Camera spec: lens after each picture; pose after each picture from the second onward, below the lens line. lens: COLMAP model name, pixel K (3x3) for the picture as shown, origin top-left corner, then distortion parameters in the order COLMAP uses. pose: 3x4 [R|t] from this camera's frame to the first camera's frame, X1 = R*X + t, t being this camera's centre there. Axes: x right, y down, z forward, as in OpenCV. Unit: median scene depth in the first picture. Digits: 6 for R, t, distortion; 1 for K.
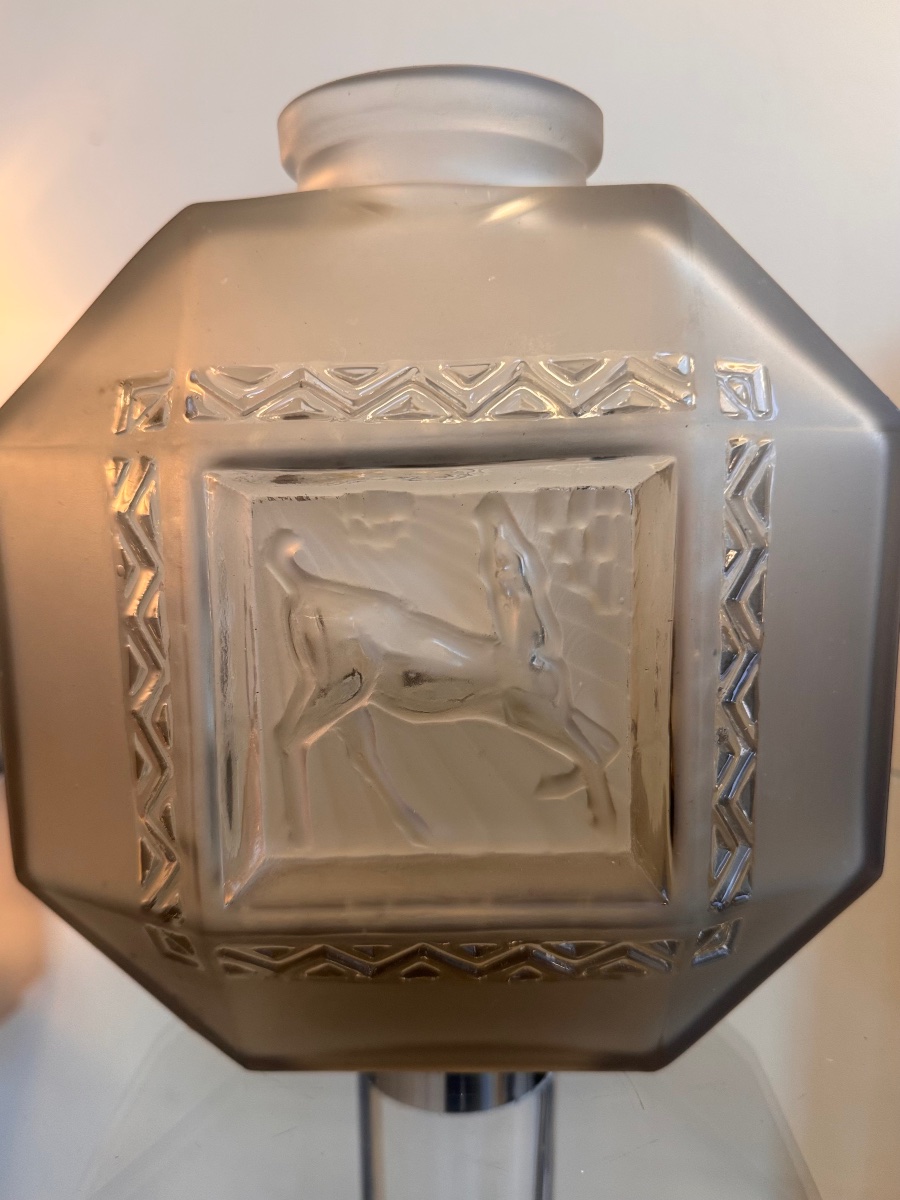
lens RADIAL K [[933.6, 0, 451.8], [0, 933.6, 602.5], [0, 0, 1]] dist [0.007279, -0.009645]
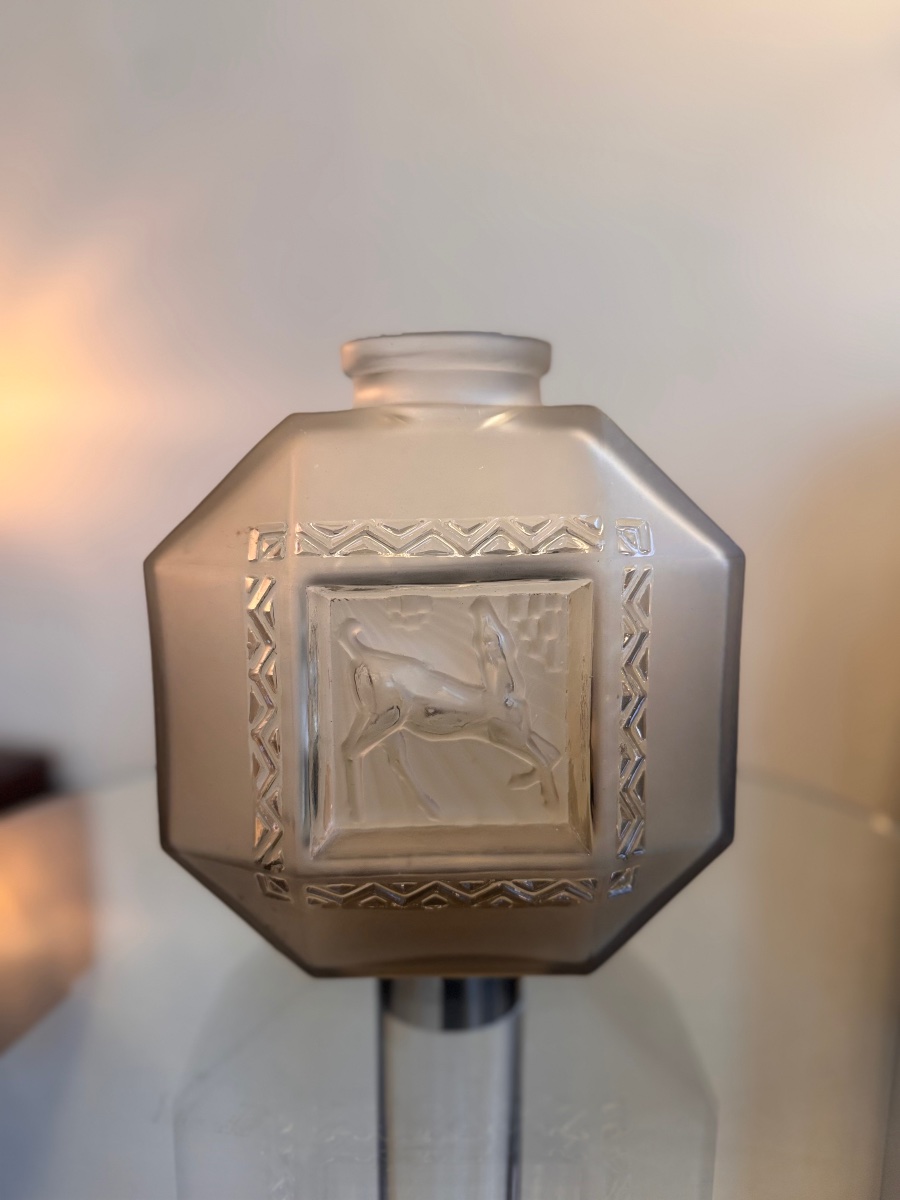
lens RADIAL K [[900.3, 0, 461.7], [0, 900.3, 593.3], [0, 0, 1]] dist [0.040445, 0.002111]
pose [[0.999166, 0.004657, 0.040562, -0.052469], [-0.003065, 0.999226, -0.039209, -0.061052], [-0.040714, 0.039052, 0.998407, -0.538119]]
